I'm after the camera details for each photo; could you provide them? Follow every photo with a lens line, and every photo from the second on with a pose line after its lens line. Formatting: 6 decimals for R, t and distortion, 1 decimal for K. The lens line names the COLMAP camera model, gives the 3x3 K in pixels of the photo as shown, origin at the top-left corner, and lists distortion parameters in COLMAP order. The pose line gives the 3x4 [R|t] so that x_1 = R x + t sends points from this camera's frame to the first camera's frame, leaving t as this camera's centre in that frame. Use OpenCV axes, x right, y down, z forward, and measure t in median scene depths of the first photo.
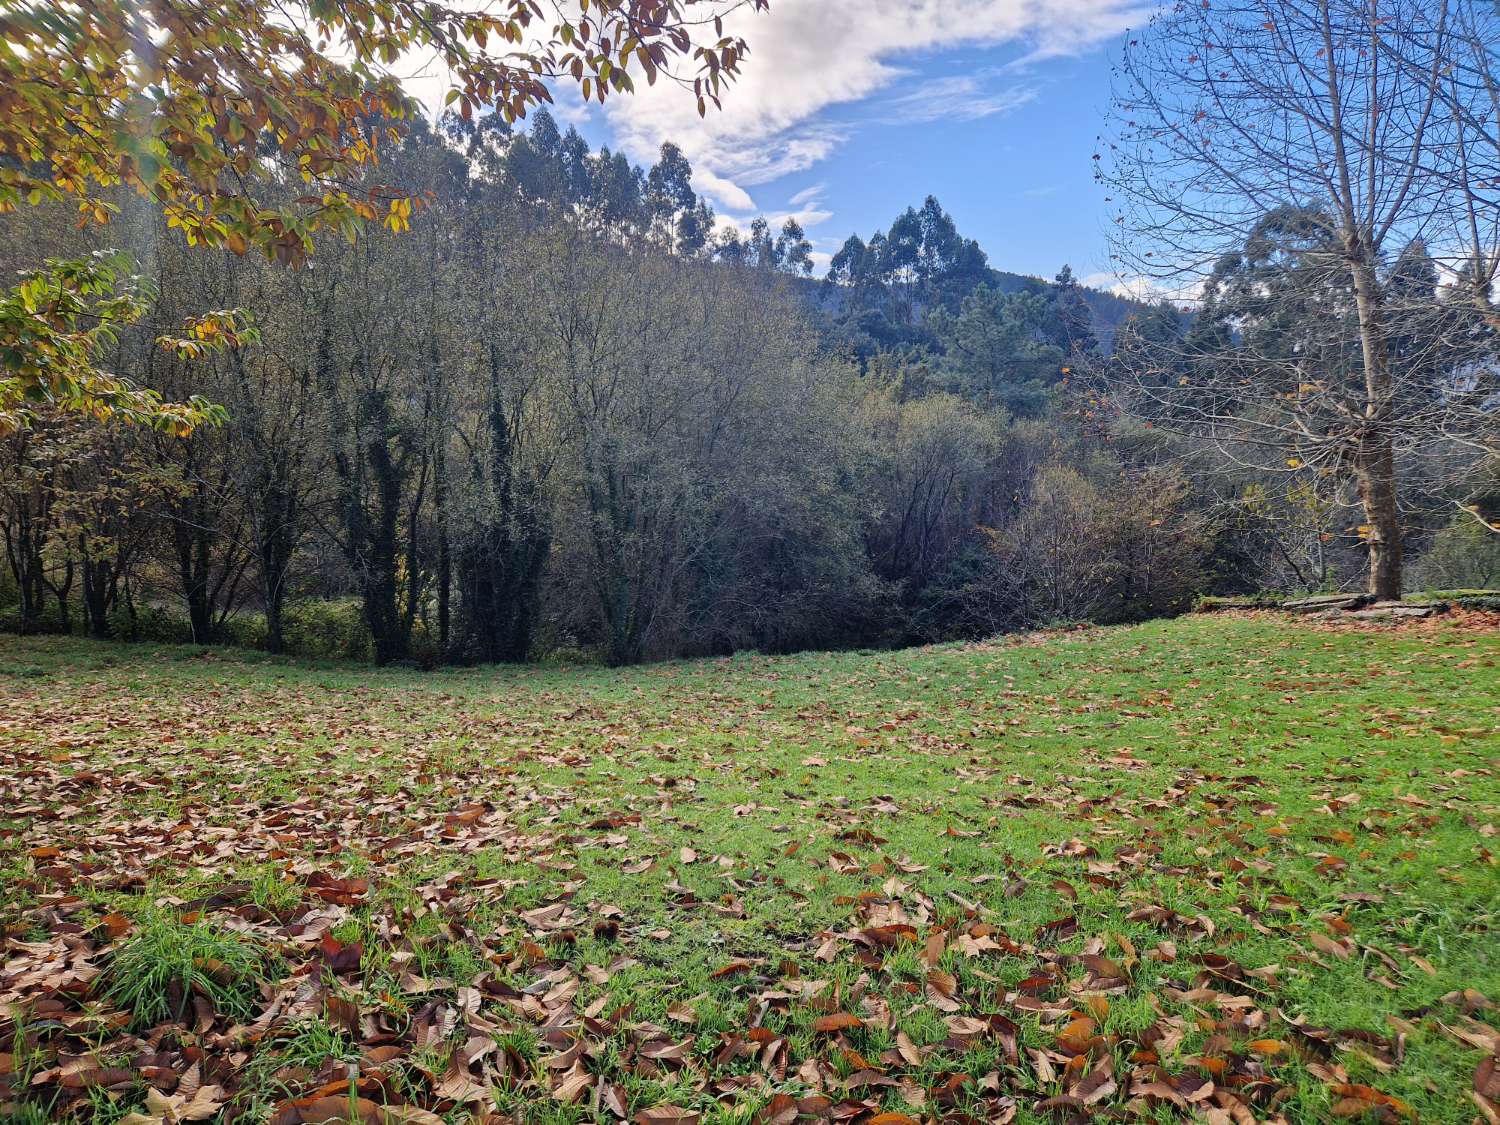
lens RADIAL K [[1022.3, 0, 746.4], [0, 1022.3, 557.1], [0, 0, 1]] dist [0.066785, -0.001957]
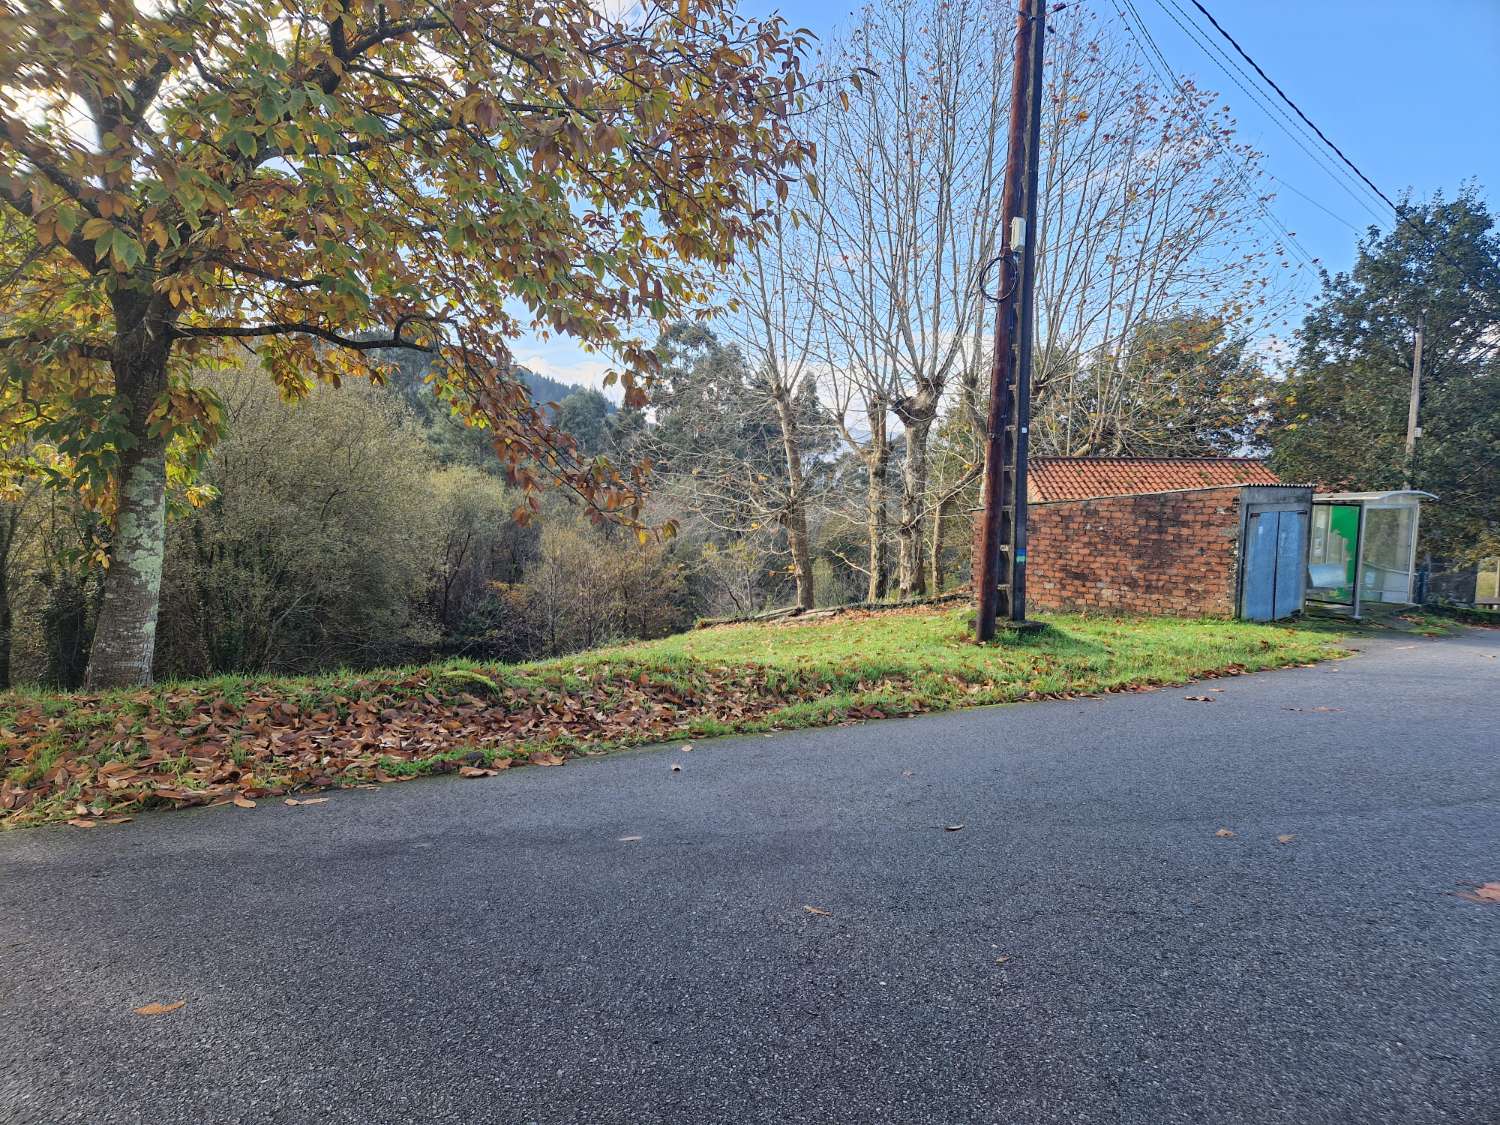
lens RADIAL K [[1022.3, 0, 748.0], [0, 1022.3, 566.0], [0, 0, 1]] dist [0.066785, -0.001957]
pose [[0.852145, -0.022705, 0.522812, -0.263573], [0.050847, 0.997923, -0.039539, 0.028007], [-0.520829, 0.060277, 0.851530, -0.267210]]
